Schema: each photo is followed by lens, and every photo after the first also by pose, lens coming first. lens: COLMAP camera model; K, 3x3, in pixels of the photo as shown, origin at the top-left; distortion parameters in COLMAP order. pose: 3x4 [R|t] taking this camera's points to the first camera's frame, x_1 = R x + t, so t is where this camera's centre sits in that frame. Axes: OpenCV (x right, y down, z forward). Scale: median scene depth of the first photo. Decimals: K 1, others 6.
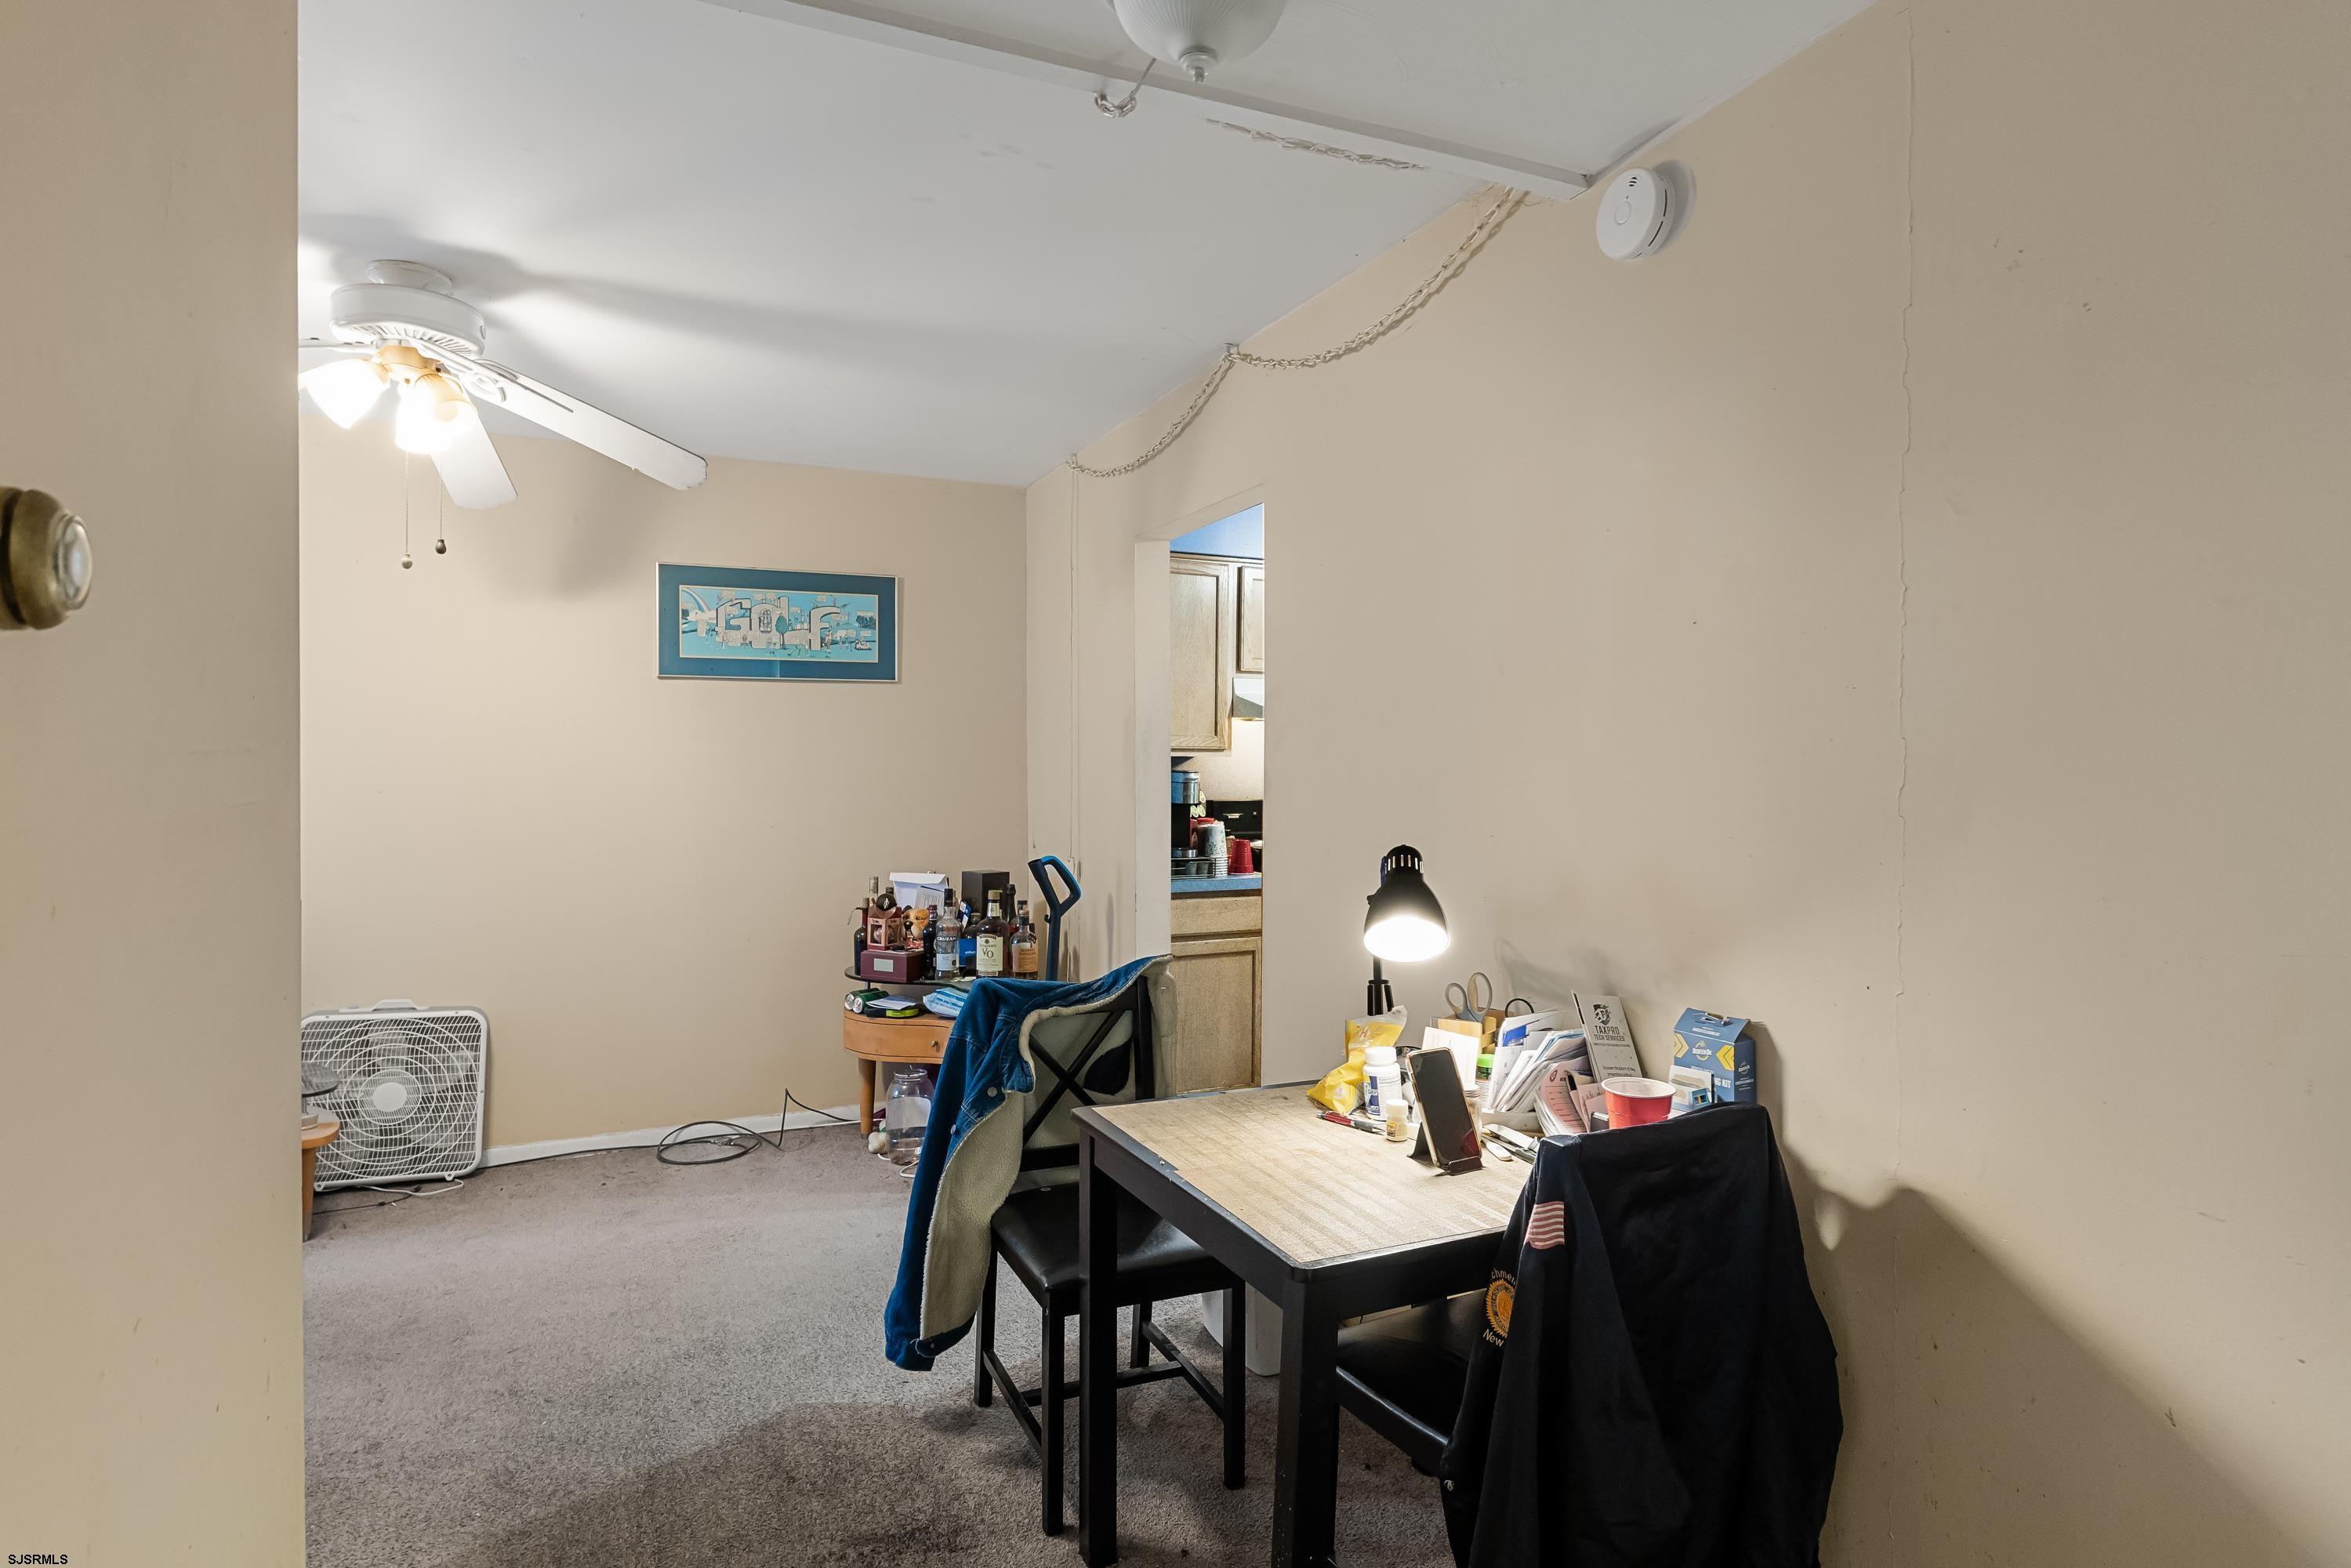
lens RADIAL K [[1287.3, 0, 1176.4], [0, 1287.3, 778.7], [0, 0, 1]] dist [-0.000093, 0.000001]
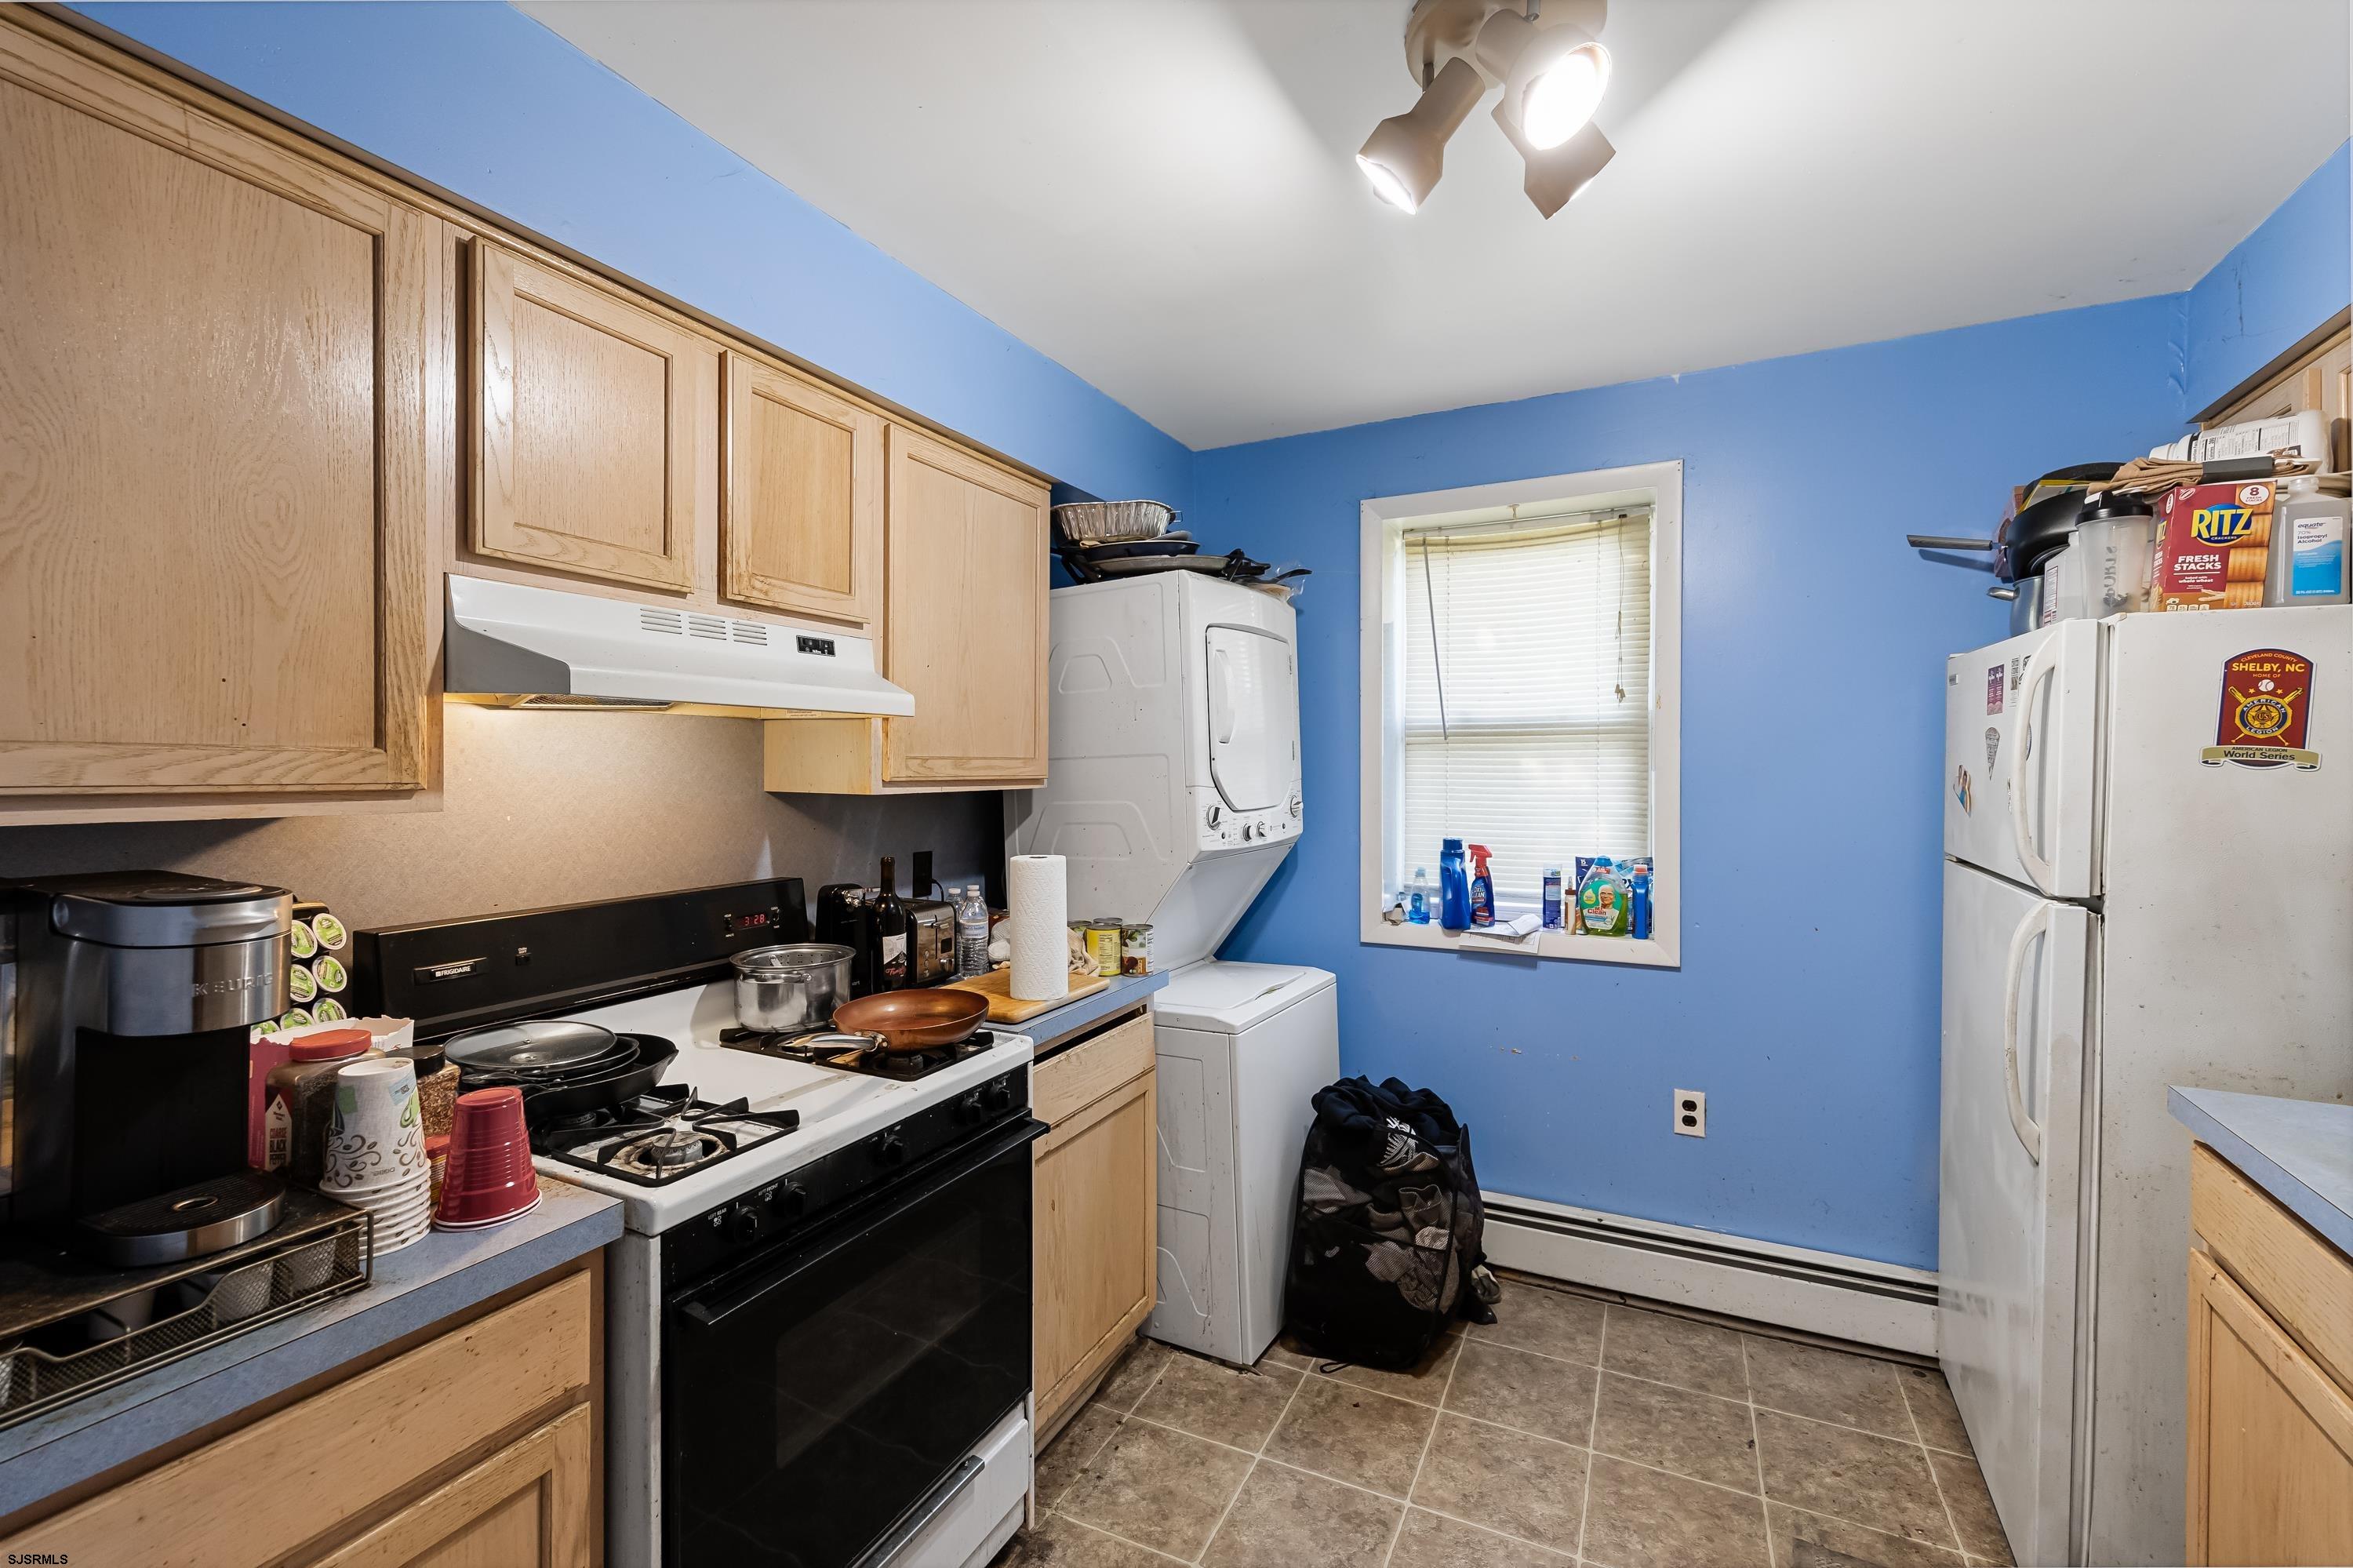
lens RADIAL K [[972.1, 0, 1189.6], [0, 972.1, 781.2], [0, 0, 1]] dist [0.001255, 0.000096]
pose [[0.765406, -0.010291, 0.643465, 0.029601], [0.007691, 0.999947, 0.006843, -0.025918], [-0.643501, -0.000288, 0.765445, 0.698983]]
